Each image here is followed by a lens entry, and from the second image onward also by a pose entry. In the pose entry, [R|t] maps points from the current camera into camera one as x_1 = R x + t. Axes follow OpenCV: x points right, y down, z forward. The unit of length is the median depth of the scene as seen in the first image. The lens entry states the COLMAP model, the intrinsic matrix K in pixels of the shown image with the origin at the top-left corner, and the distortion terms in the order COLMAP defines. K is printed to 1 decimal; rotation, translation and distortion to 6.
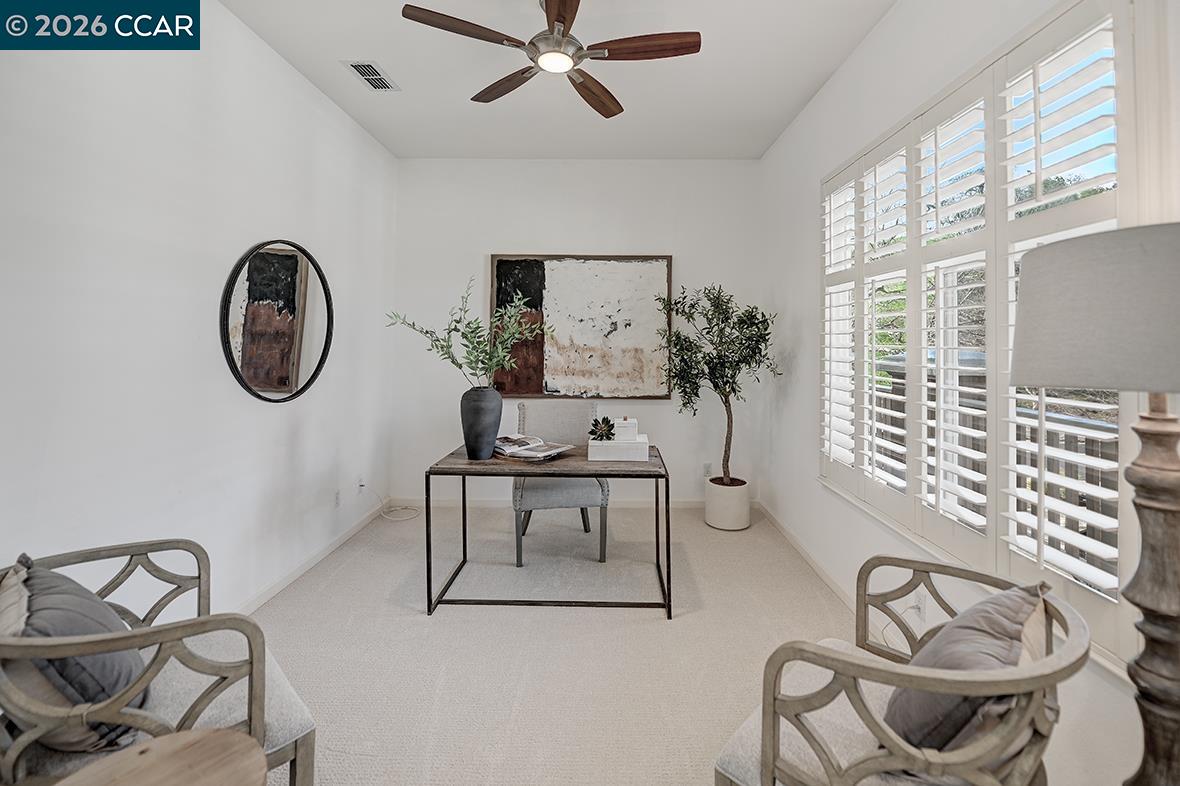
lens RADIAL K [[488.0, 0, 591.9], [0, 488.0, 346.4], [0, 0, 1]] dist [-0.002039, -0.000312]
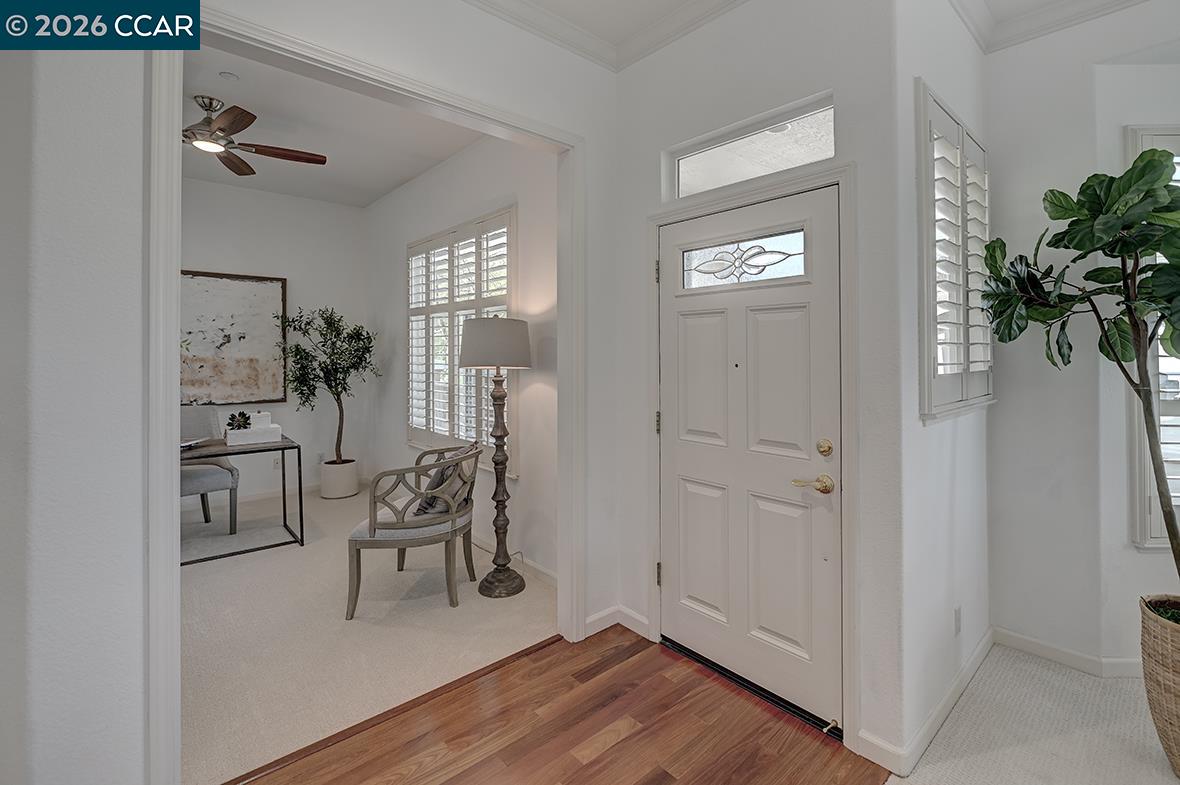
lens RADIAL K [[530.1, 0, 605.1], [0, 530.1, 350.3], [0, 0, 1]] dist [-0.002476, -0.000265]
pose [[0.724532, -0.001677, 0.689239, -0.179136], [0.010344, 0.999911, -0.008441, 0.004014], [-0.689164, 0.013245, 0.724485, -0.501906]]
